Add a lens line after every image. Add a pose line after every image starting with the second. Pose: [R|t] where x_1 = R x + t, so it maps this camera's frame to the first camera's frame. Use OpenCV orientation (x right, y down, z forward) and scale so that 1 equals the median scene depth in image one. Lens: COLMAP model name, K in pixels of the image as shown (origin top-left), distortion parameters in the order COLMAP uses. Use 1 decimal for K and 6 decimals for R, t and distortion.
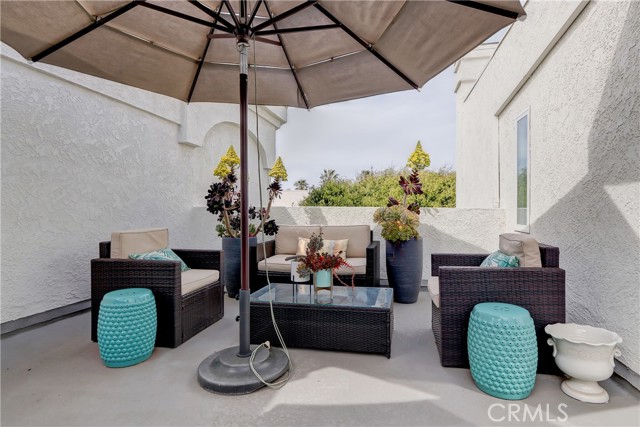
lens RADIAL K [[341.7, 0, 333.9], [0, 341.7, 212.4], [0, 0, 1]] dist [-0.006489, -0.001493]
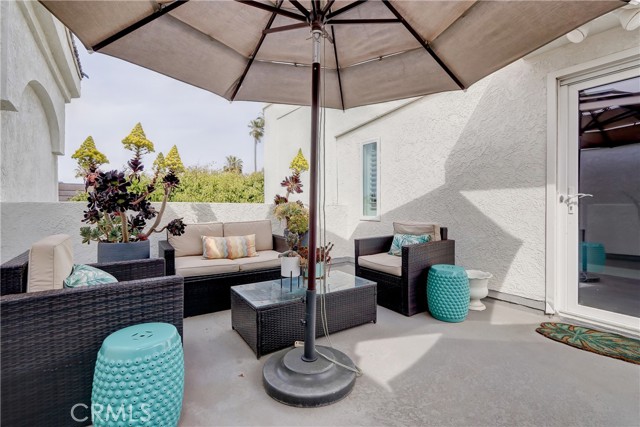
lens RADIAL K [[297.3, 0, 322.4], [0, 297.3, 206.4], [0, 0, 1]] dist [0.006812, -0.001467]
pose [[0.710292, -0.004048, 0.703896, -0.476274], [0.009161, 0.999952, -0.003494, -0.000862], [-0.703848, 0.008929, 0.710295, 0.223439]]
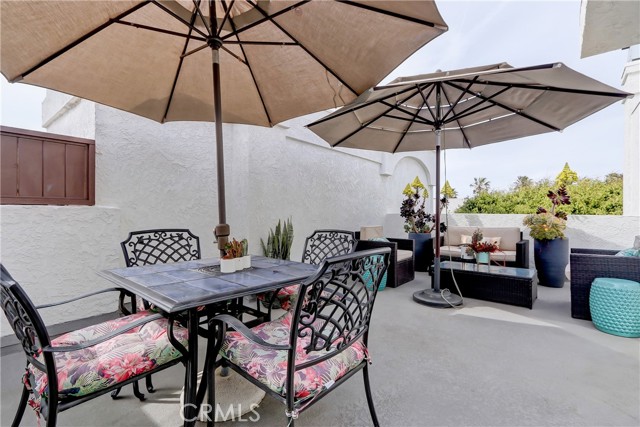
lens RADIAL K [[297.3, 0, 321.6], [0, 297.3, 214.3], [0, 0, 1]] dist [0.006812, -0.001467]
pose [[0.878000, 0.004842, -0.478636, -0.020811], [-0.010247, 0.999910, -0.008683, 0.002712], [0.478551, 0.012528, 0.877970, -0.447094]]
